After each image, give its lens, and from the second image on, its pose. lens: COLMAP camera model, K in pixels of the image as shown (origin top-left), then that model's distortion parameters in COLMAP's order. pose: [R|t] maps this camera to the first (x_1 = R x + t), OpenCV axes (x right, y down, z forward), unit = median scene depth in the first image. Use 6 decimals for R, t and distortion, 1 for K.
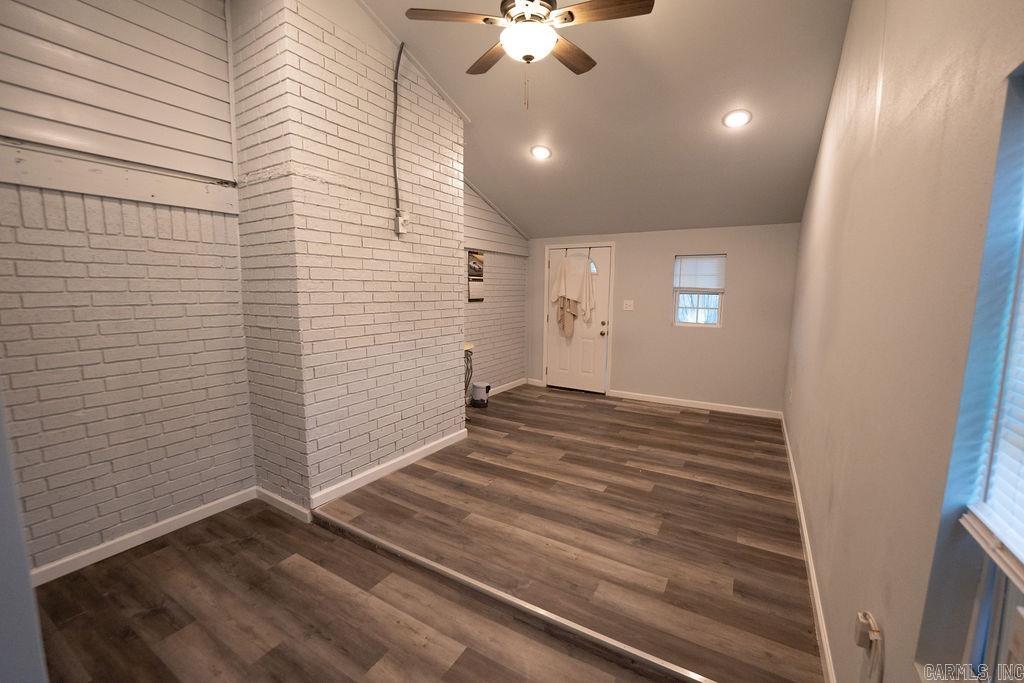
lens RADIAL K [[417.6, 0, 508.2], [0, 417.6, 341.8], [0, 0, 1]] dist [-0.028377, 0.004298]
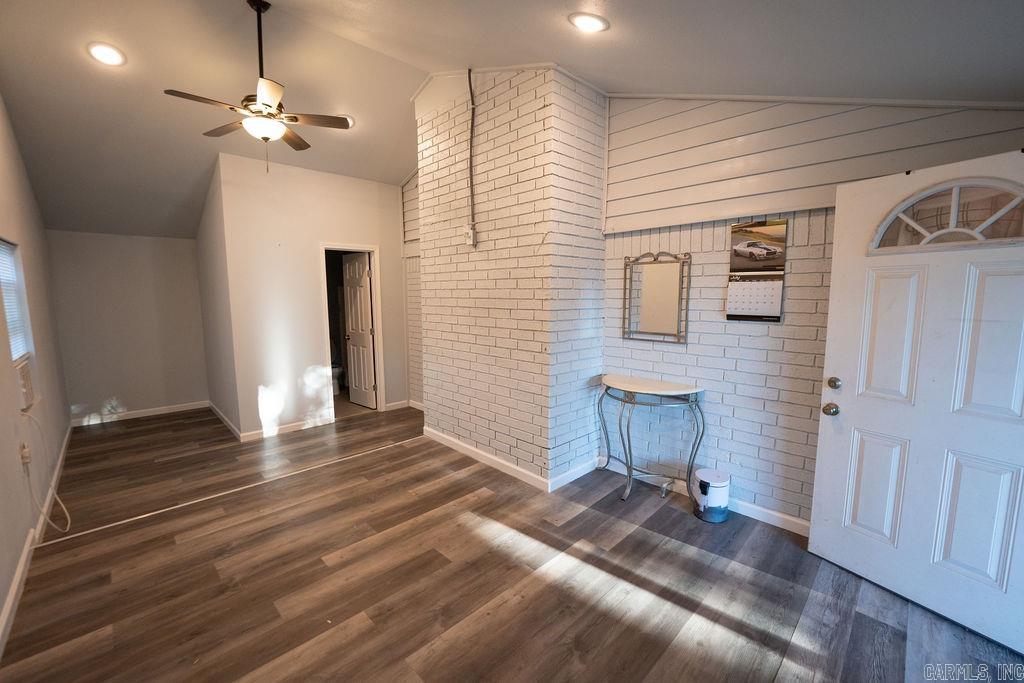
lens RADIAL K [[417.6, 0, 508.2], [0, 417.6, 341.8], [0, 0, 1]] dist [-0.028377, 0.004298]
pose [[-0.258217, 0.104865, -0.960379, 0.793184], [-0.121064, 0.982743, 0.139857, -0.174328], [0.958471, 0.152381, -0.241065, 1.387680]]
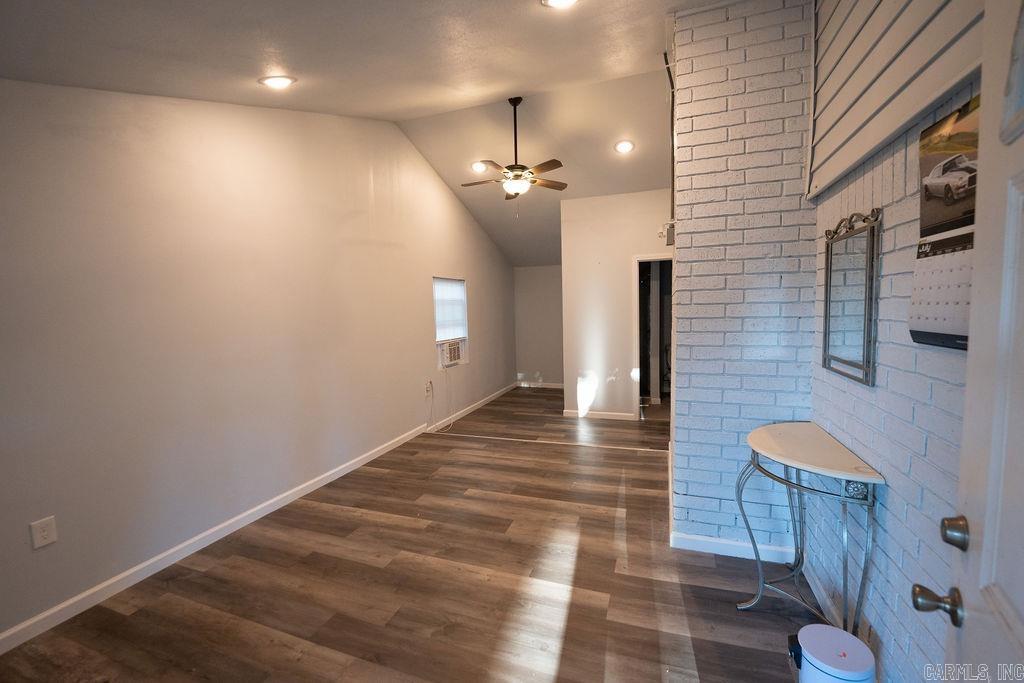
lens RADIAL K [[417.6, 0, 508.2], [0, 417.6, 341.8], [0, 0, 1]] dist [-0.028377, 0.004298]
pose [[-0.983471, 0.031805, -0.178250, 0.295146], [-0.004429, 0.979932, 0.199284, -0.229096], [0.181011, 0.196780, -0.963594, 1.909144]]
